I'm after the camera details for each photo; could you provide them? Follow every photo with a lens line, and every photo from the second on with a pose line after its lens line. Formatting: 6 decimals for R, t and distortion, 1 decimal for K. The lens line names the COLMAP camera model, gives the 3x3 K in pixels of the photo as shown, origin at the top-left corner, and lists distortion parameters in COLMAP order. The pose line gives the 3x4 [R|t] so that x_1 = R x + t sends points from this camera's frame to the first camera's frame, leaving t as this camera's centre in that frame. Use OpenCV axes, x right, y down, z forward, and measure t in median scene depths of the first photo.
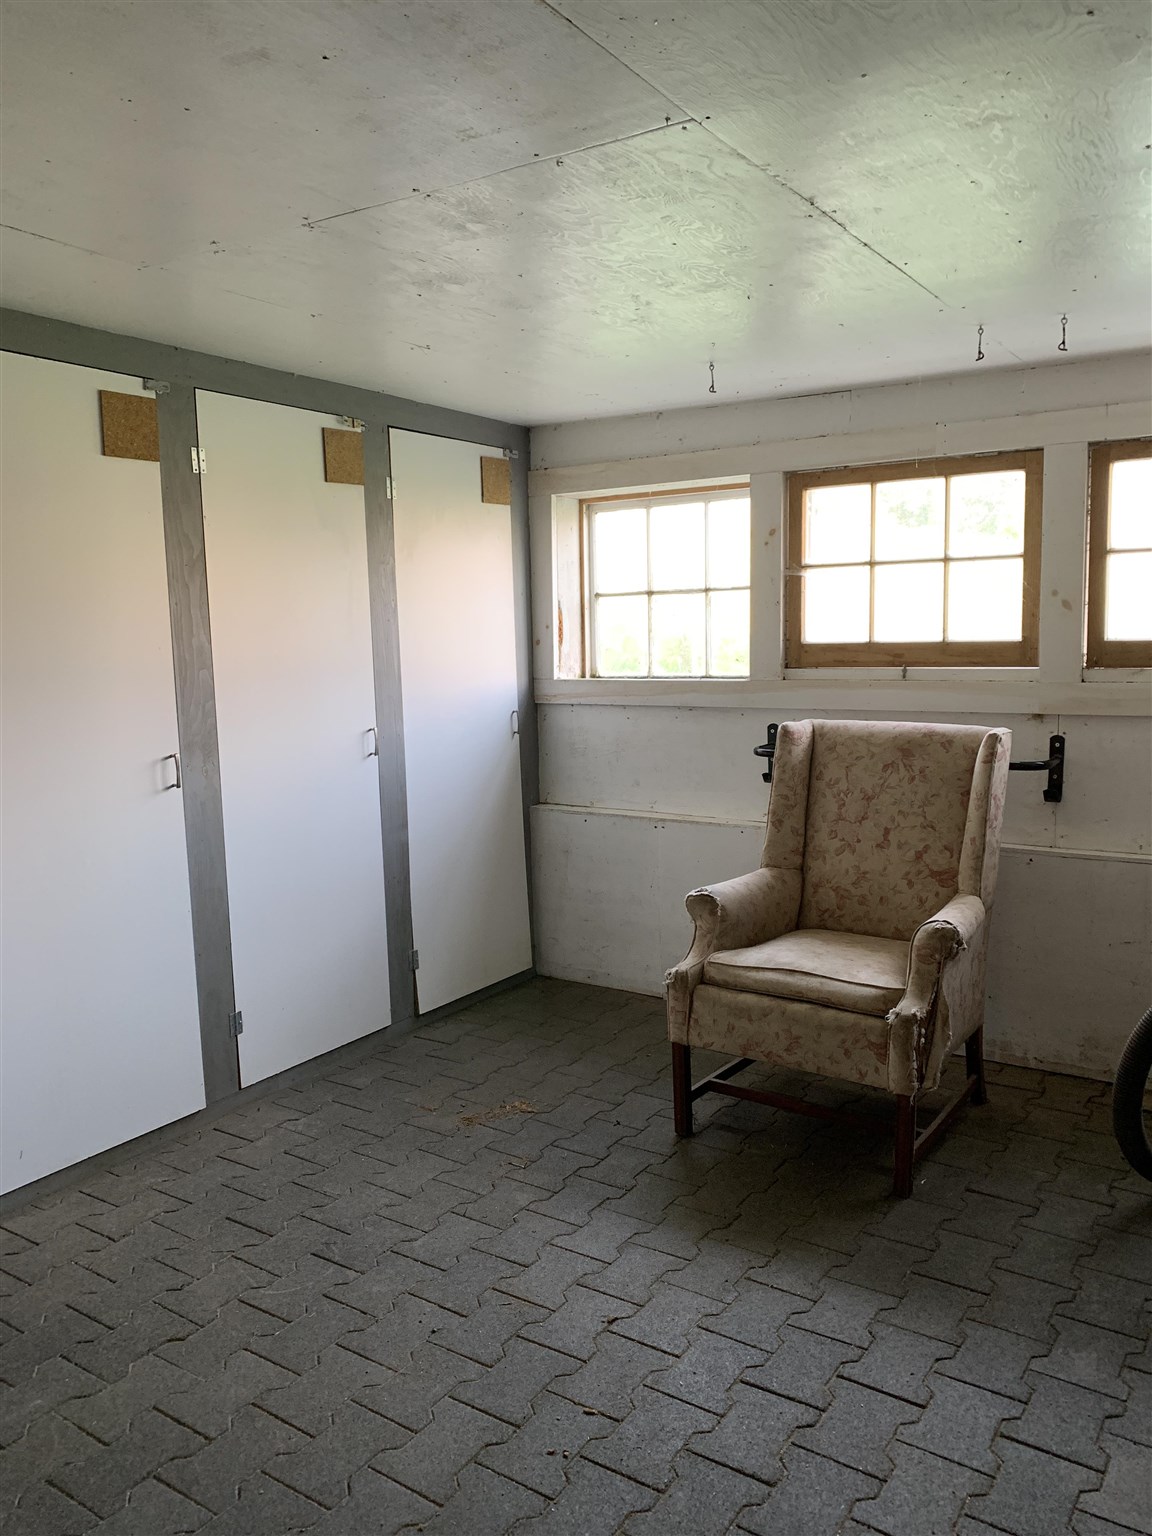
lens RADIAL K [[1166.8, 0, 576.0], [0, 1166.8, 768.0], [0, 0, 1]] dist [0.002589, 0.001154]
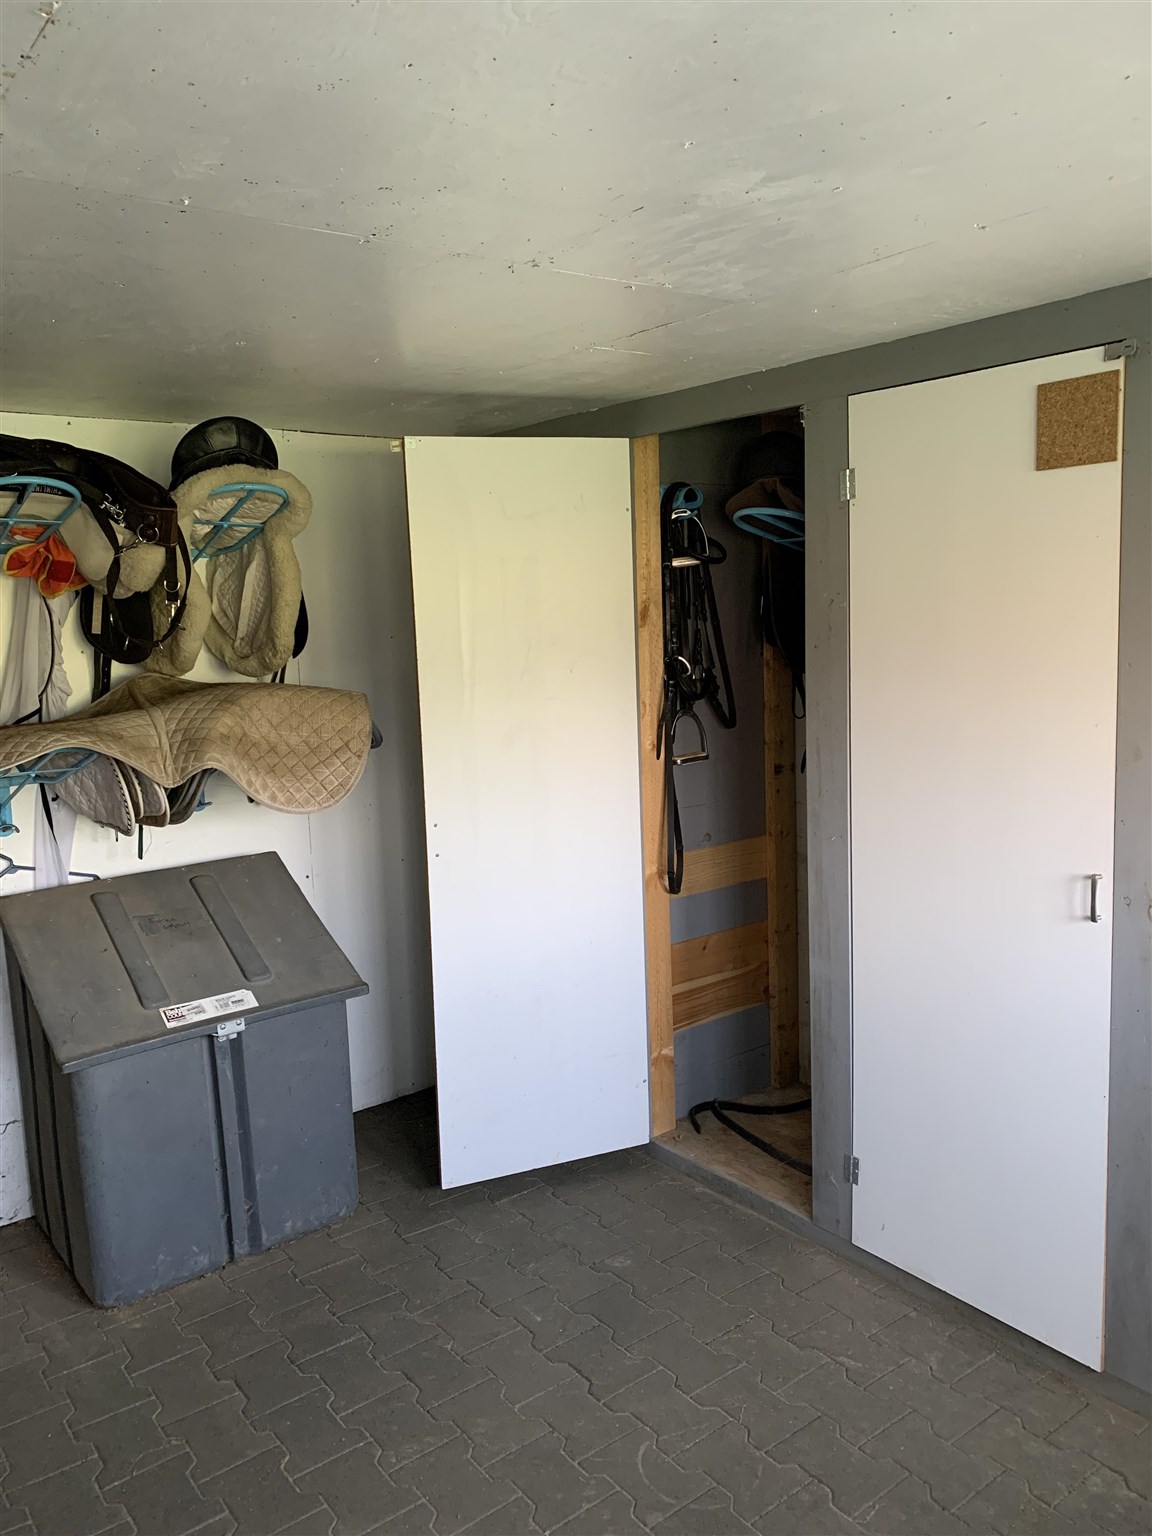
lens RADIAL K [[1166.8, 0, 576.0], [0, 1166.8, 768.0], [0, 0, 1]] dist [0.002589, 0.001154]
pose [[-0.311299, 0.147896, -0.938733, 0.433187], [-0.085173, 0.979498, 0.182564, -0.187626], [0.946487, 0.136787, -0.292320, 0.949038]]
